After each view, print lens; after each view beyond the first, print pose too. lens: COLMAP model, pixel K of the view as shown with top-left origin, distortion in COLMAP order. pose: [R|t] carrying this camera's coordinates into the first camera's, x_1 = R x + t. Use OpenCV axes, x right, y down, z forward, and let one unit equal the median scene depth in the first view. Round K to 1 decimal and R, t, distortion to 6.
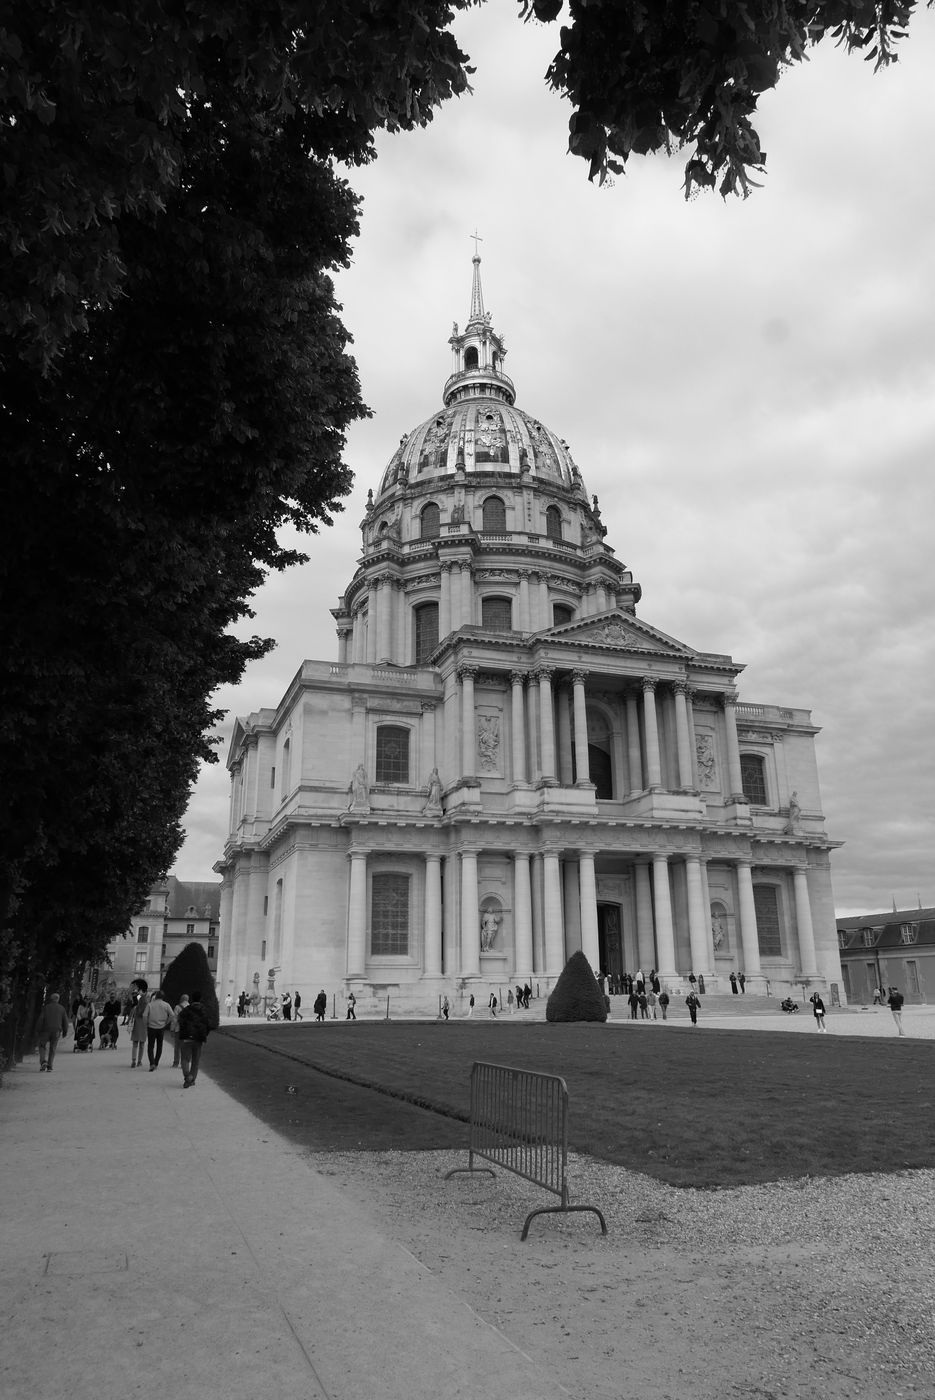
lens RADIAL K [[983.4, 0, 465.9], [0, 983.4, 705.3], [0, 0, 1]] dist [-0.030796, 0.029725]
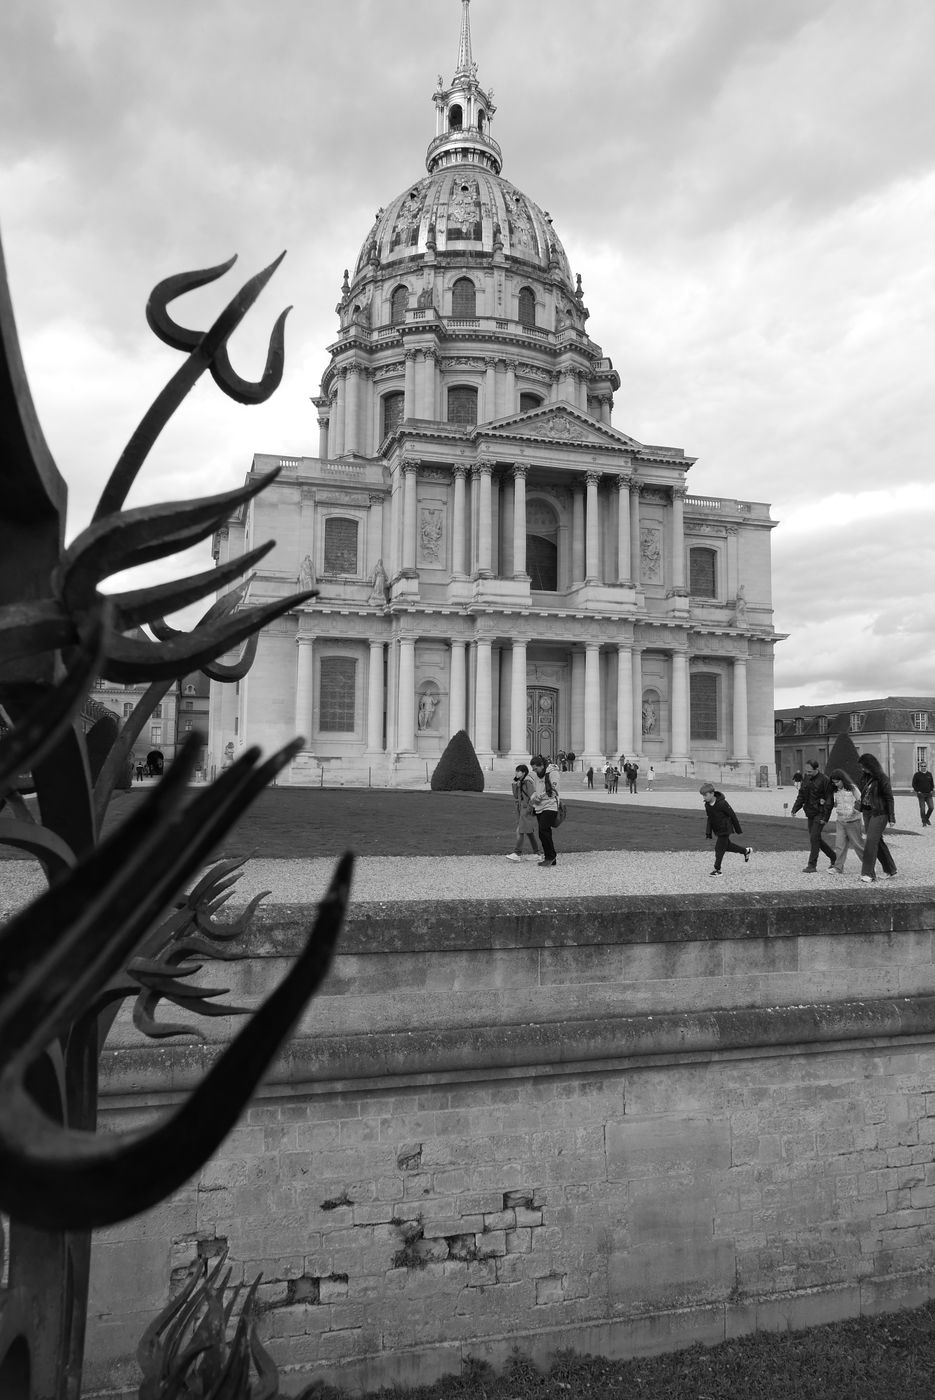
lens RADIAL K [[983.4, 0, 473.2], [0, 983.4, 708.9], [0, 0, 1]] dist [-0.030796, 0.029725]
pose [[0.998245, 0.016548, -0.056858, 0.114336], [-0.003628, 0.975445, 0.220211, -0.010561], [0.059106, -0.219619, 0.973794, -0.046184]]
